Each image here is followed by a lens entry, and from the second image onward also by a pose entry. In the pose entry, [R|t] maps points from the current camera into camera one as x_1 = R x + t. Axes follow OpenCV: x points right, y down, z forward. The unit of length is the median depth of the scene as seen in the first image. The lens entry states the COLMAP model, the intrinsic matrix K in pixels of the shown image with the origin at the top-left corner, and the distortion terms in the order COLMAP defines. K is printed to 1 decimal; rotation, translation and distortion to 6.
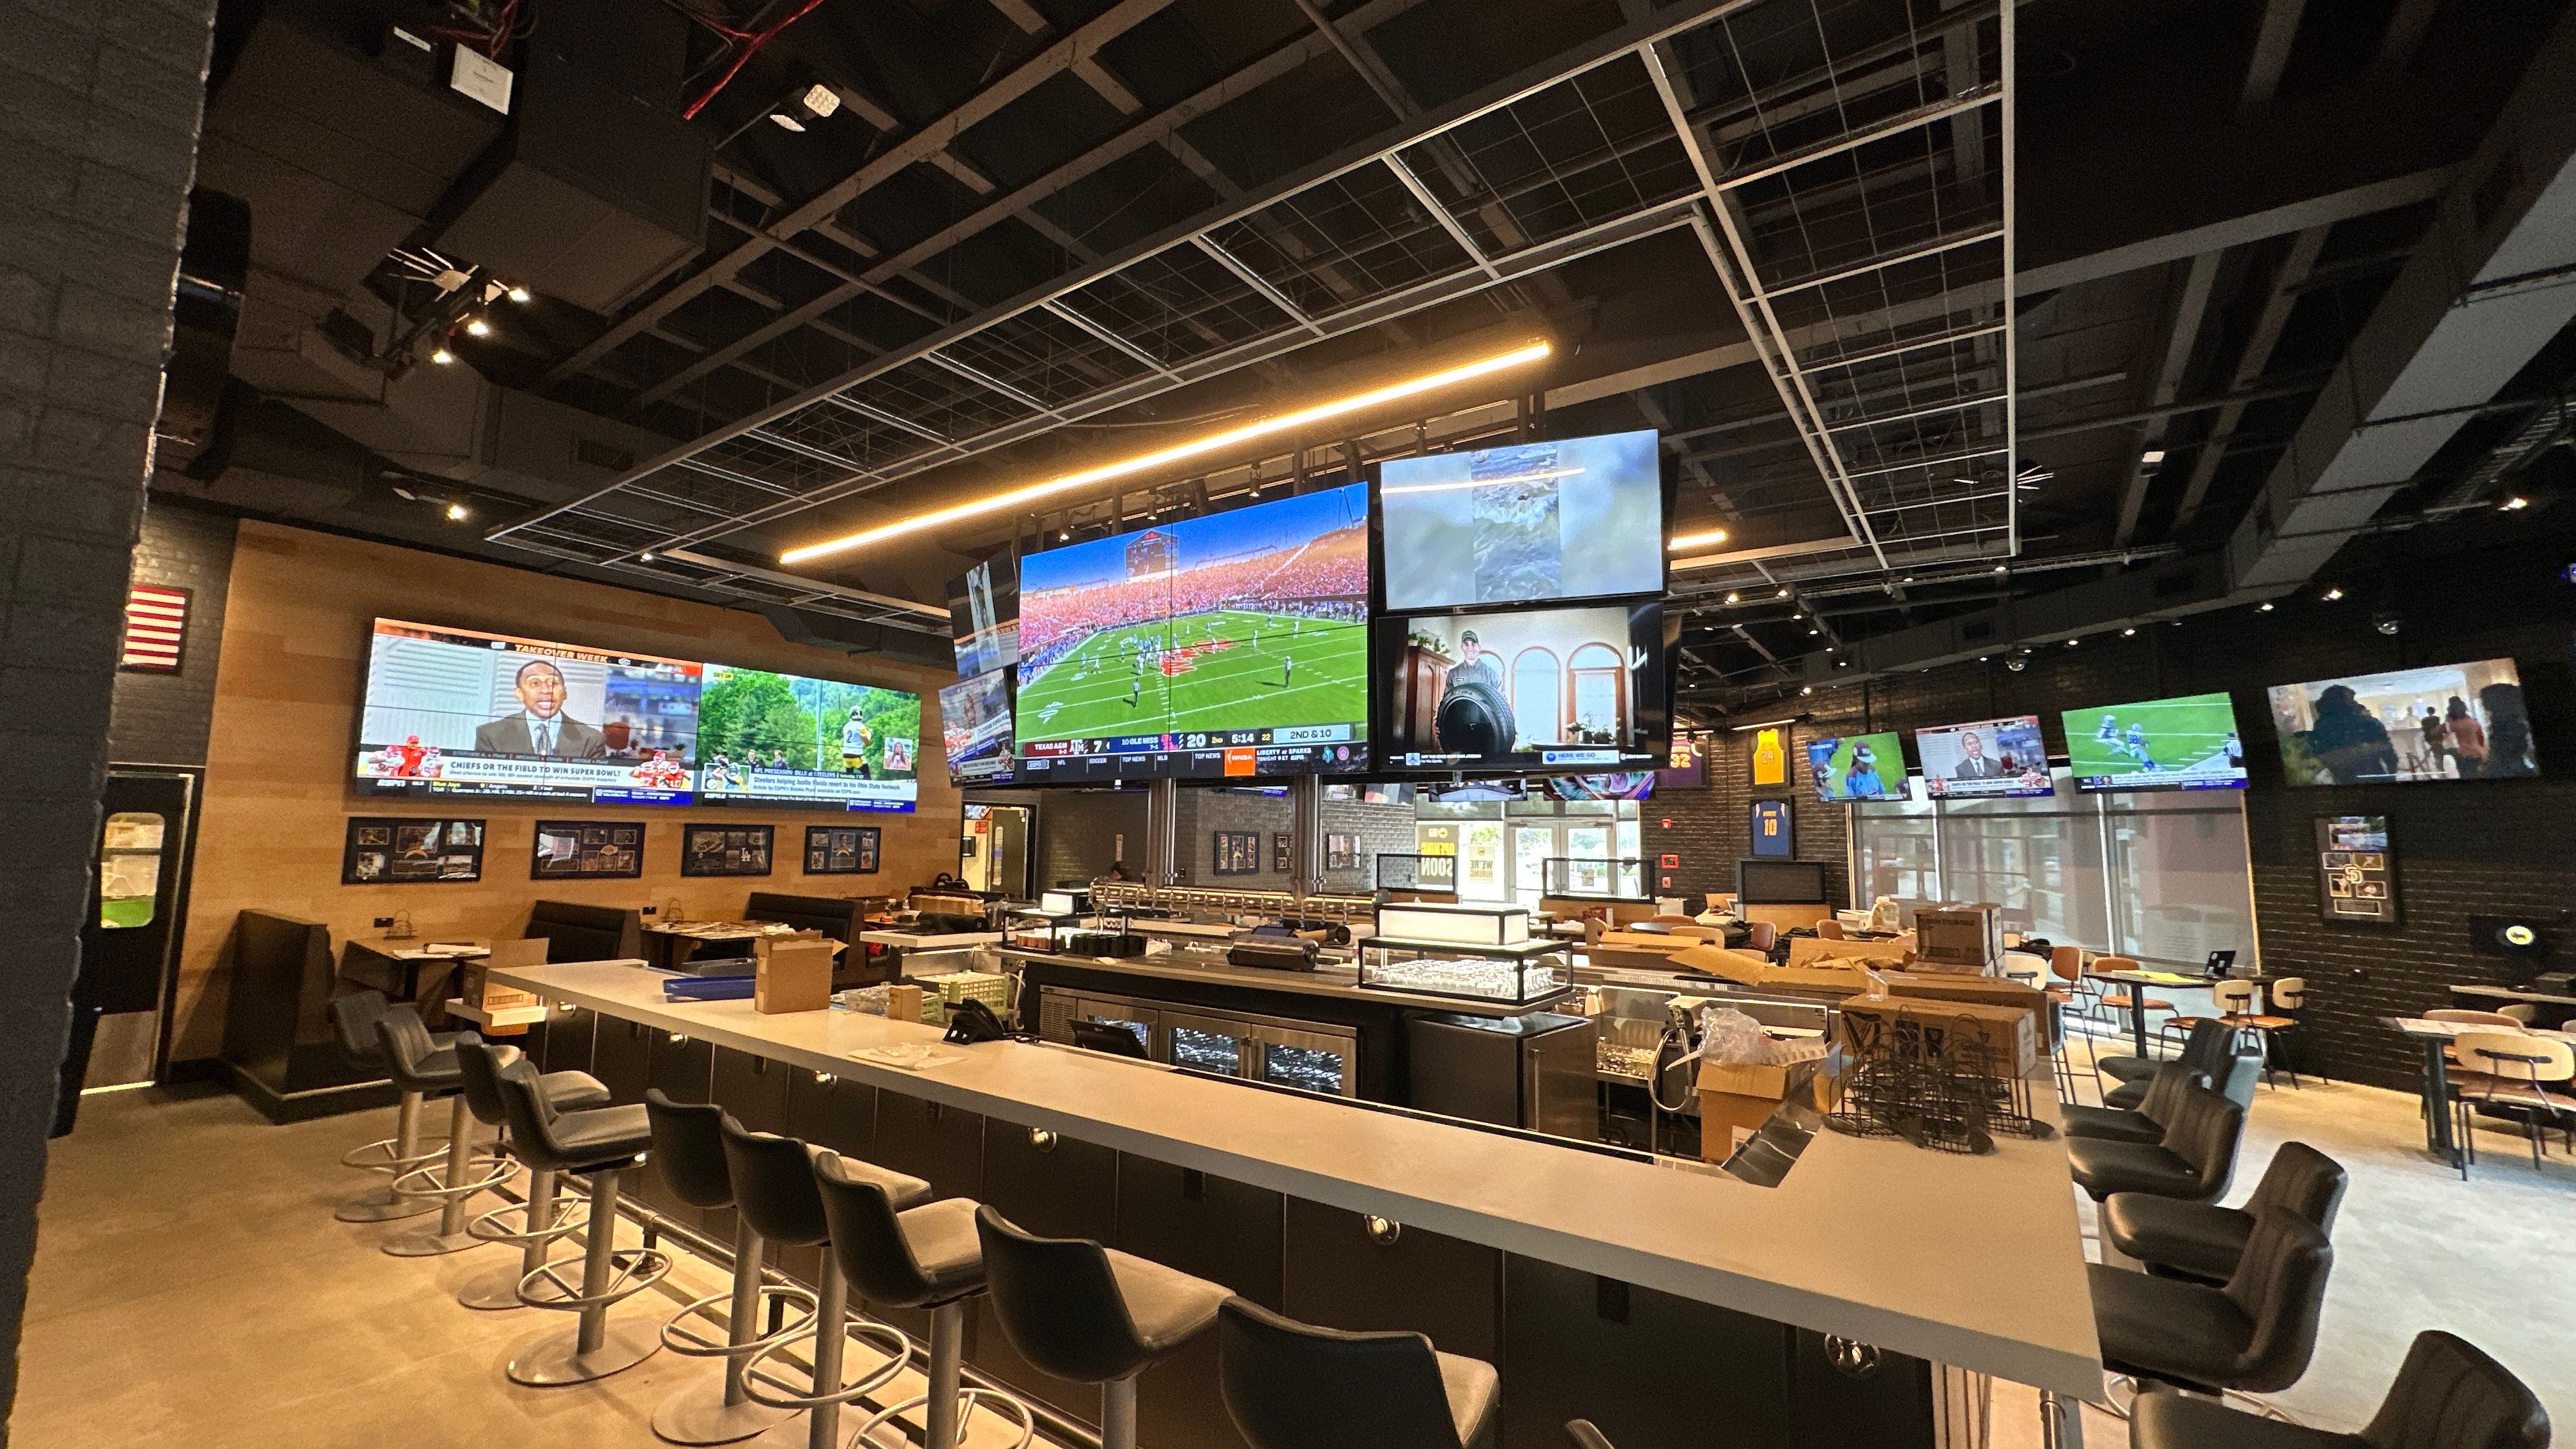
lens RADIAL K [[1023.5, 0, 1283.9], [0, 1023.5, 721.6], [0, 0, 1]] dist [-0.000082, 0.000466]
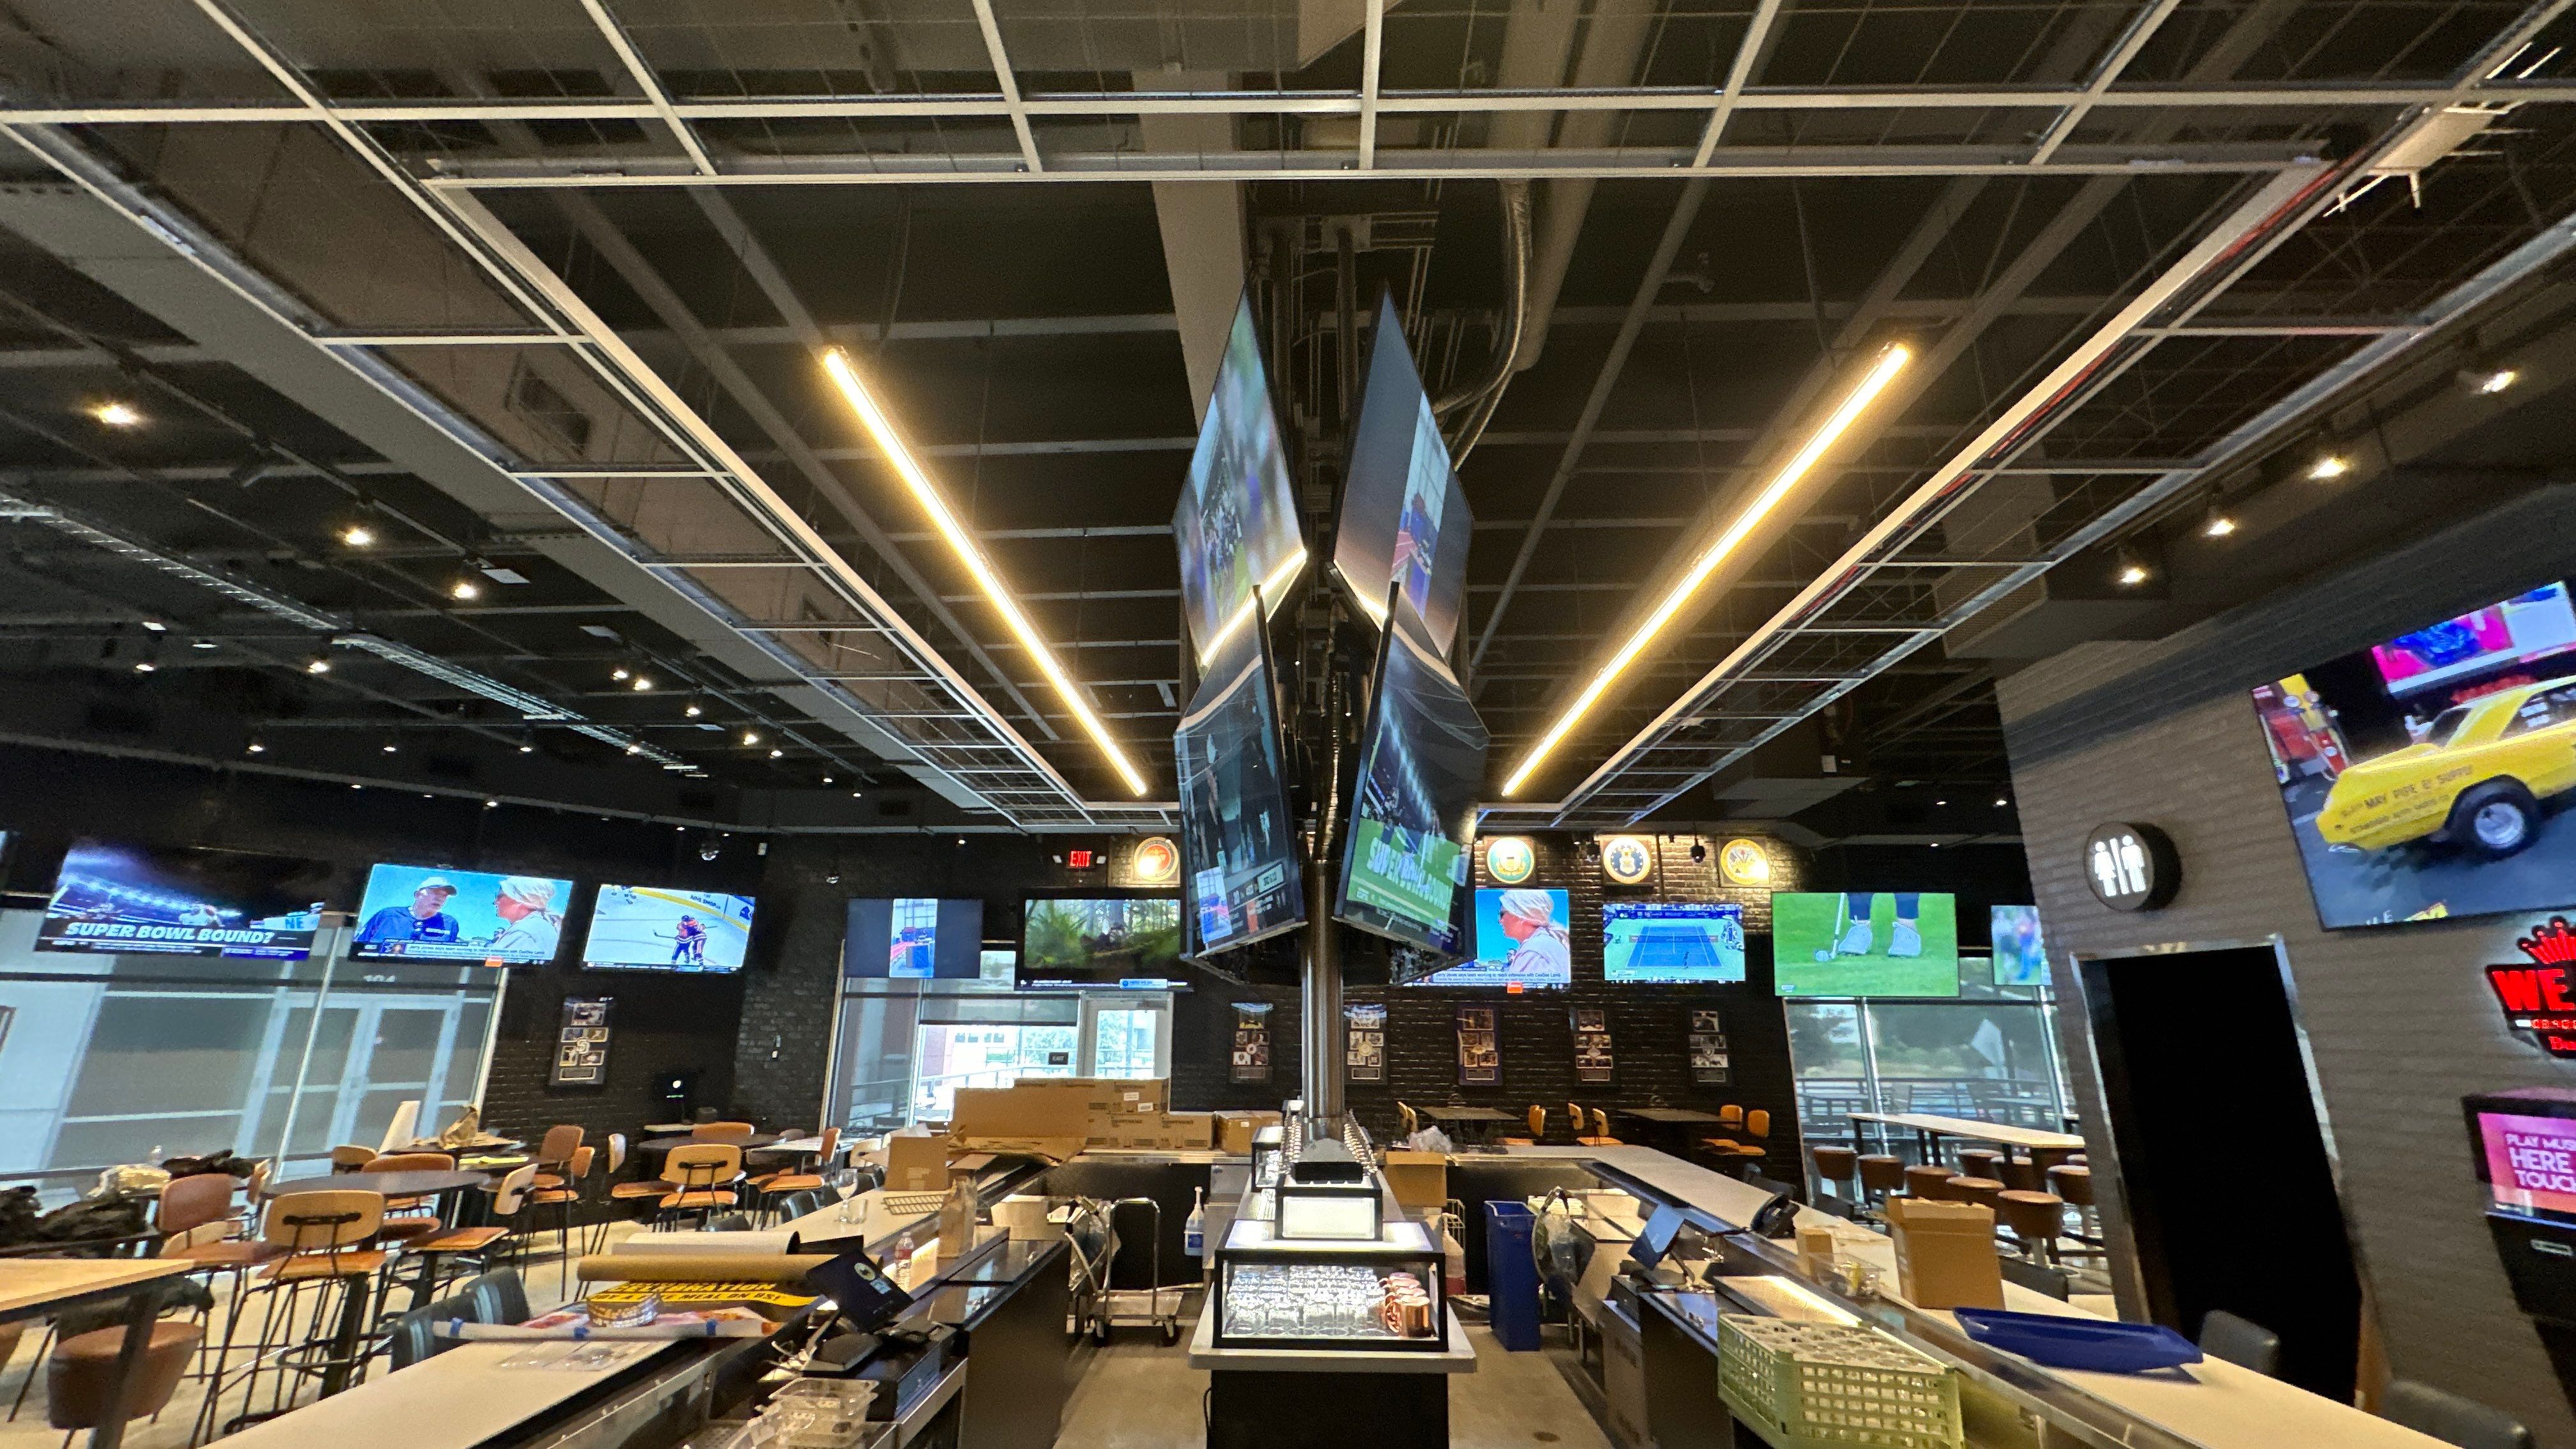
lens RADIAL K [[1023.5, 0, 1291.5], [0, 1023.5, 724.4], [0, 0, 1]] dist [-0.000082, 0.000466]
pose [[-0.563939, 0.211571, 0.798254, -0.487734], [-0.107639, 0.939546, -0.325063, 0.093551], [-0.818771, -0.269240, -0.507074, 1.017689]]
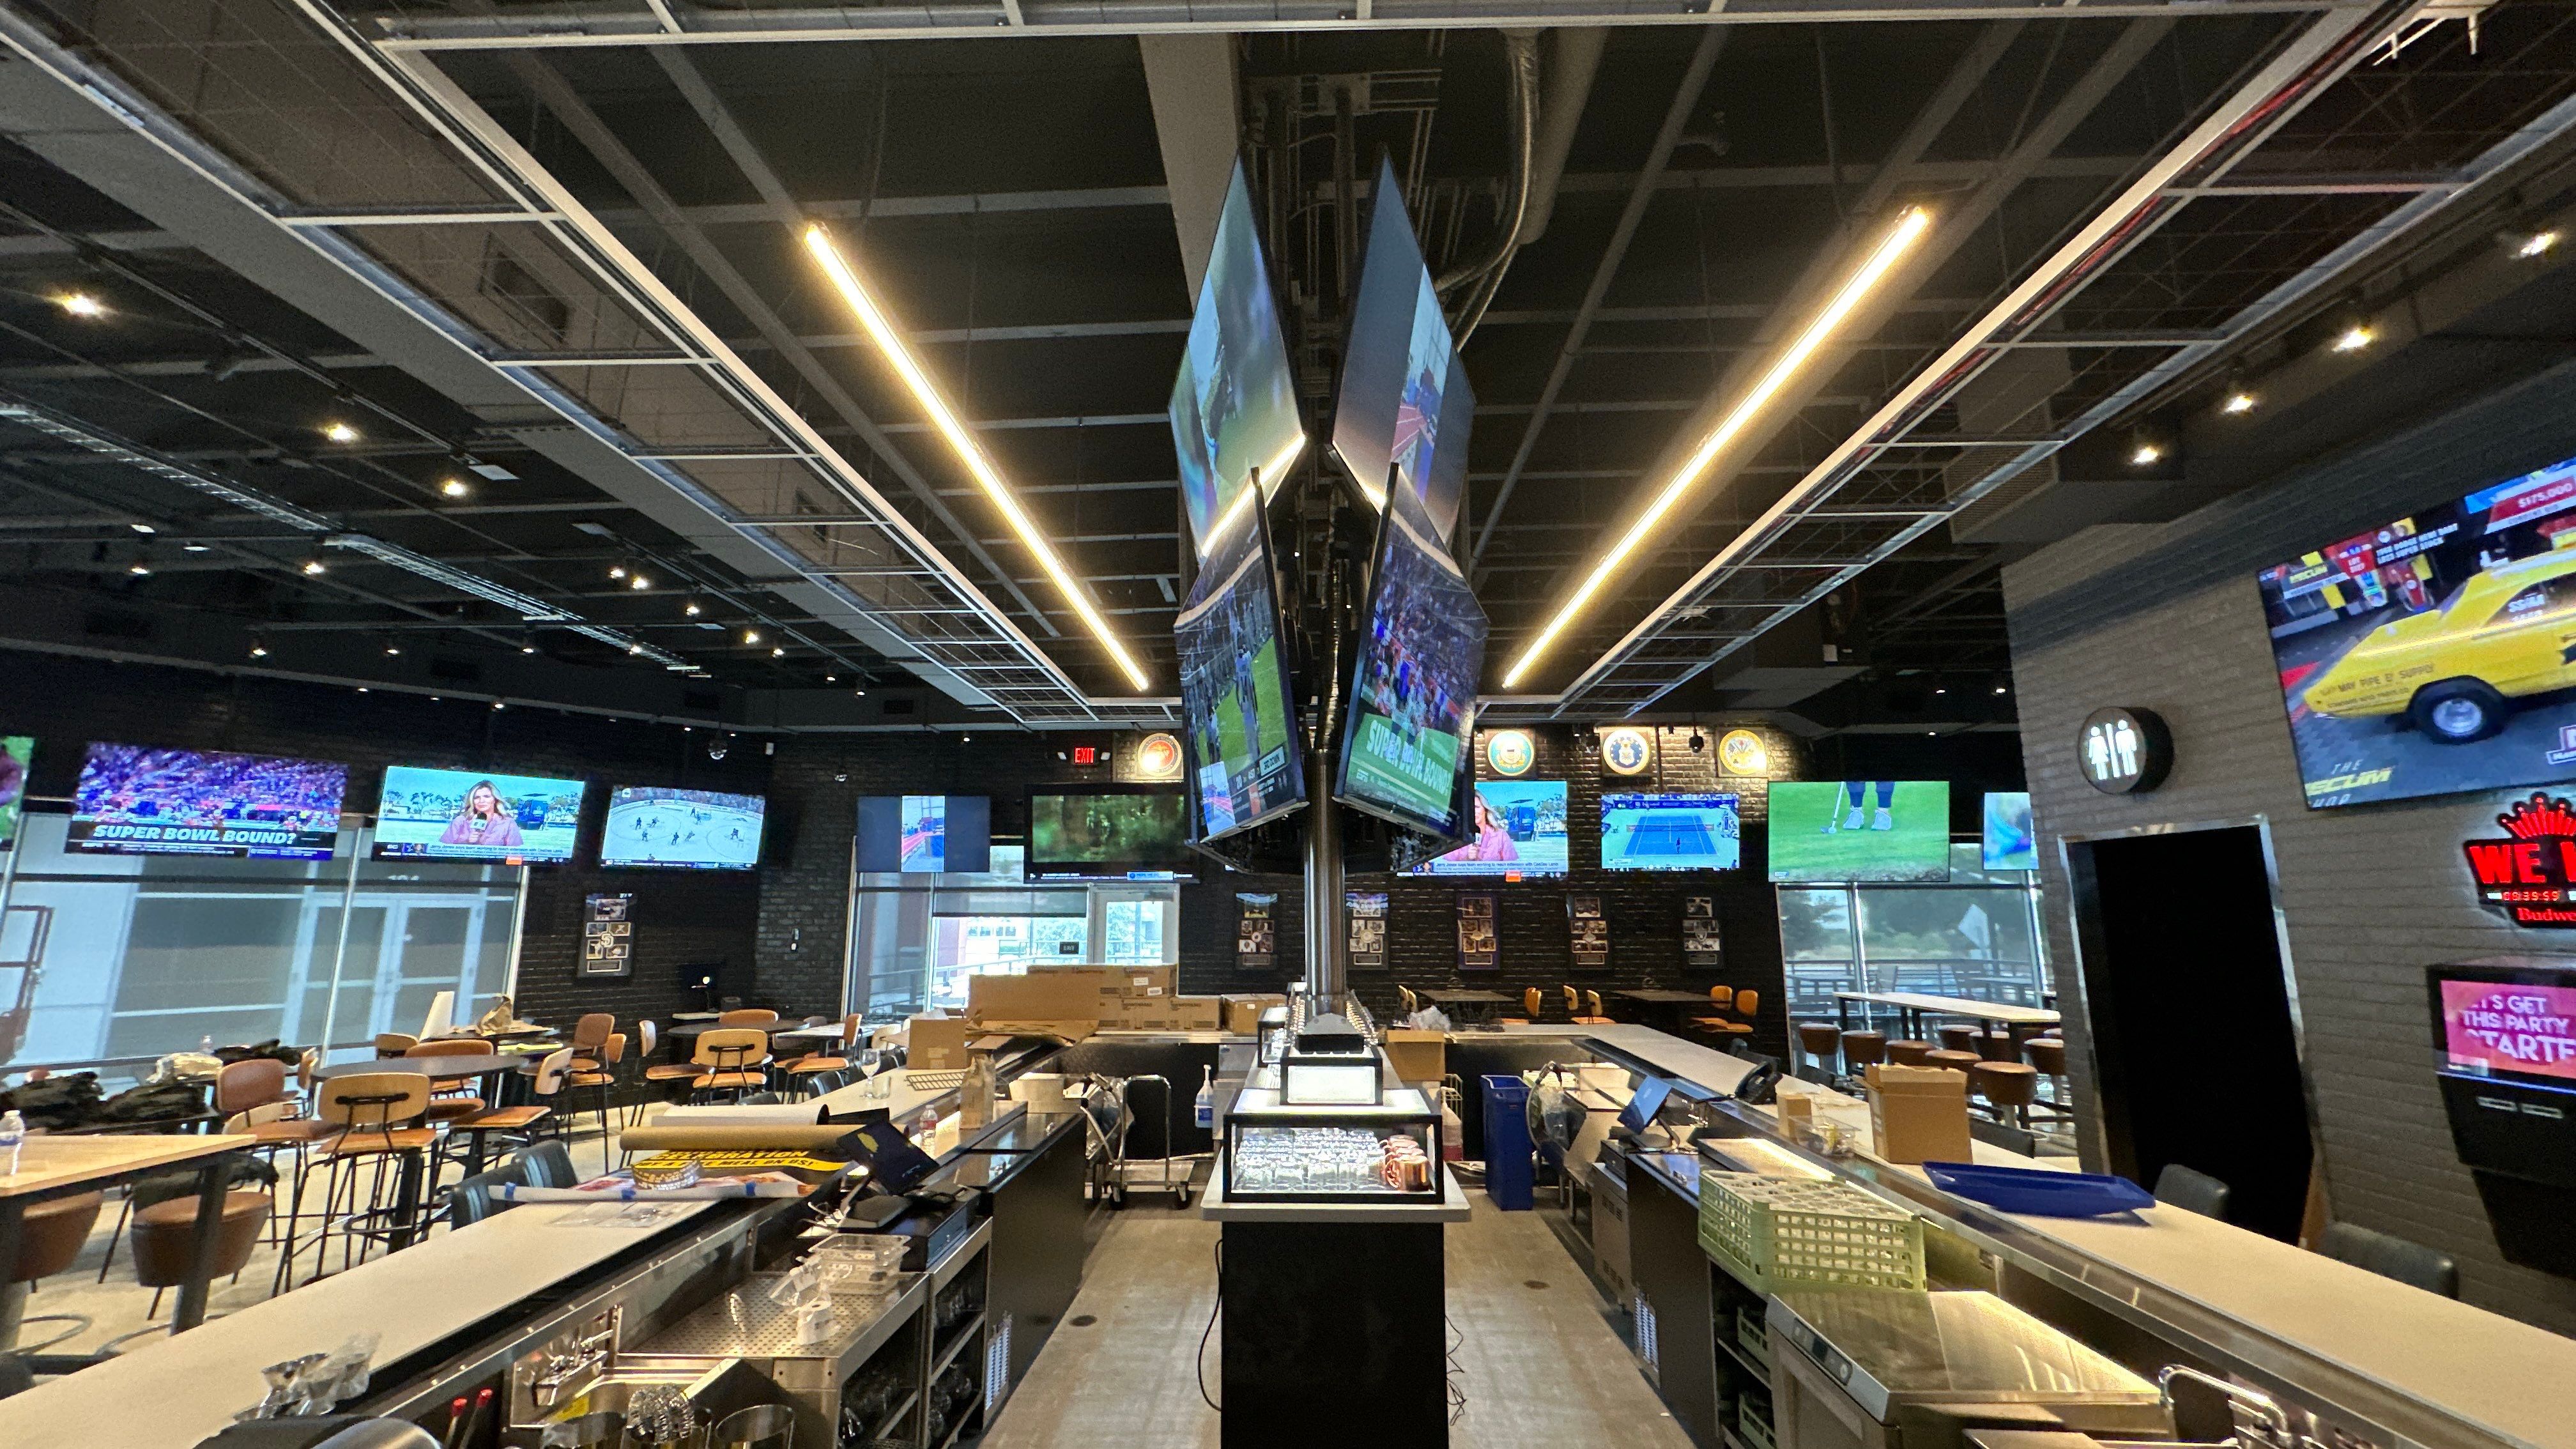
lens RADIAL K [[1023.5, 0, 1291.4], [0, 1023.5, 724.8], [0, 0, 1]] dist [-0.000082, 0.000466]
pose [[-0.560849, 0.135864, 0.816694, -0.489269], [-0.099510, 0.968230, -0.229410, 0.097338], [-0.821916, -0.209934, -0.529511, 1.017811]]
